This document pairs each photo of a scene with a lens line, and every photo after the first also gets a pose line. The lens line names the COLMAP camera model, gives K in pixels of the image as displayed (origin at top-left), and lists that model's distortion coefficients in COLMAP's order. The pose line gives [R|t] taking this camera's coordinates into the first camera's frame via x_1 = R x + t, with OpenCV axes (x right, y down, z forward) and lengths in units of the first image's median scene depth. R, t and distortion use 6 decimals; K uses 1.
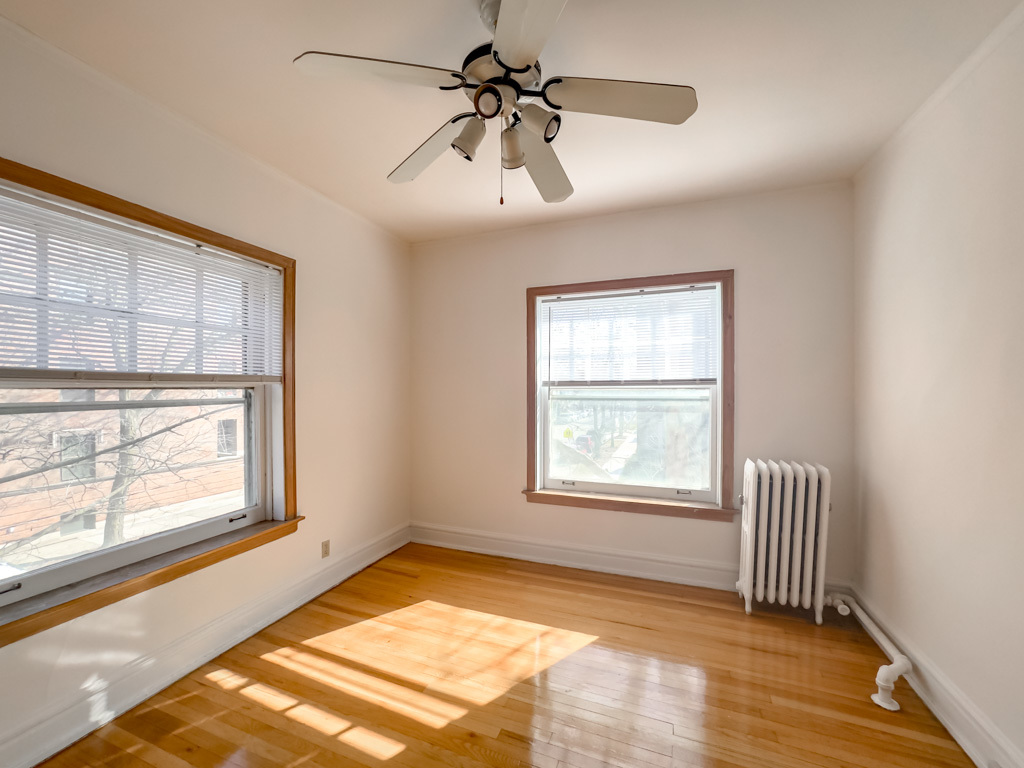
lens RADIAL K [[411.8, 0, 506.9], [0, 411.8, 391.9], [0, 0, 1]] dist [-0.000811, 0.000156]
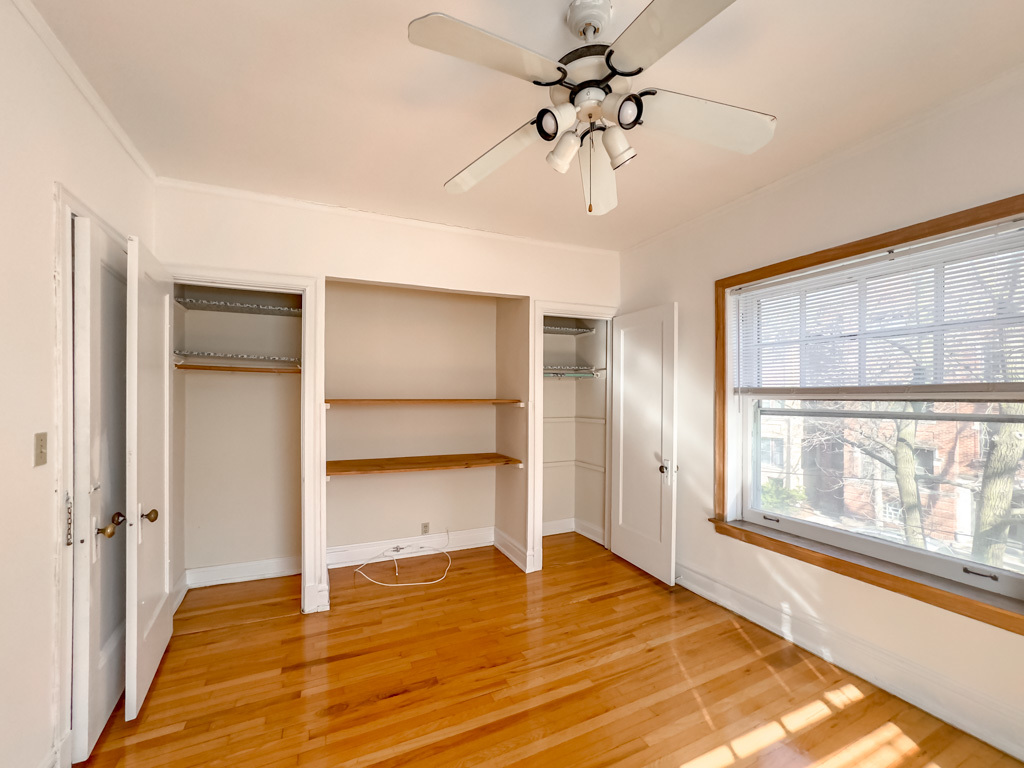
lens RADIAL K [[426.0, 0, 517.6], [0, 426.0, 394.6], [0, 0, 1]] dist [0.001644, 0.000555]
pose [[-0.694505, -0.013701, -0.719358, 0.618837], [-0.016499, 0.999859, -0.003114, -0.004681], [0.719299, 0.009706, -0.694633, 1.169675]]
